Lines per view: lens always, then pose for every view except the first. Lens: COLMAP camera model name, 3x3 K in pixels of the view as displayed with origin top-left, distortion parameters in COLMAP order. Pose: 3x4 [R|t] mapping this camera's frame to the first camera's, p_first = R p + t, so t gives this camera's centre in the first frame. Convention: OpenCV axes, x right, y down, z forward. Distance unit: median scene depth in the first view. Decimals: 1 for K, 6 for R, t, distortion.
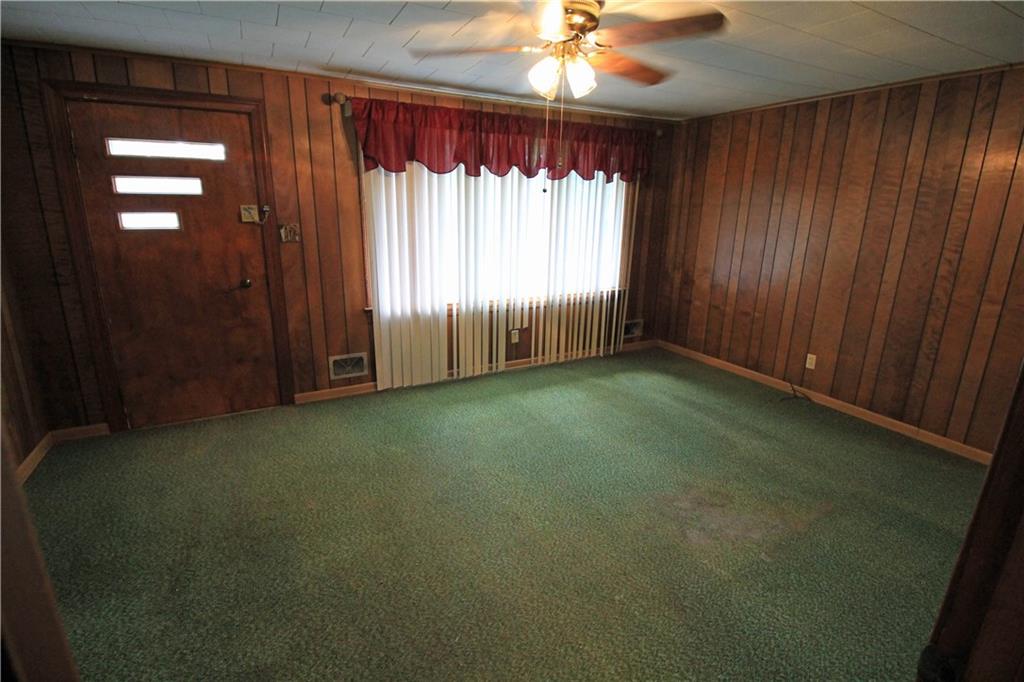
lens RADIAL K [[474.6, 0, 512.7], [0, 474.6, 338.2], [0, 0, 1]] dist [-0.014433, -0.004384]
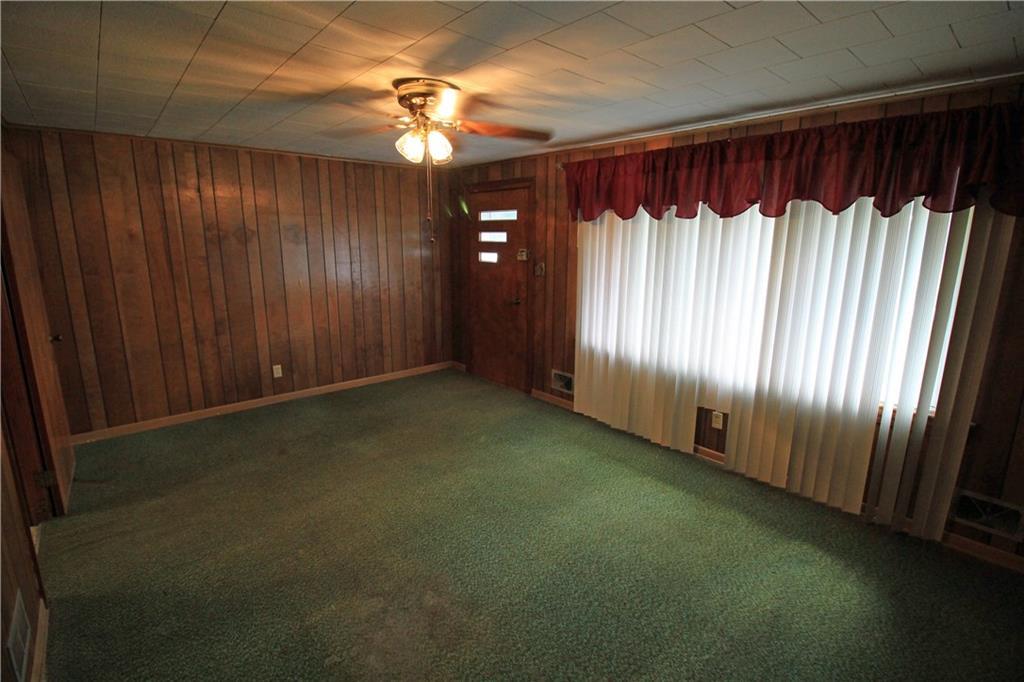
lens RADIAL K [[474.6, 0, 513.8], [0, 474.6, 339.2], [0, 0, 1]] dist [-0.014433, -0.004384]
pose [[0.226705, 0.188524, -0.955544, 0.798672], [-0.265412, 0.955915, 0.125628, -0.172083], [0.937102, 0.225133, 0.266748, 0.578948]]
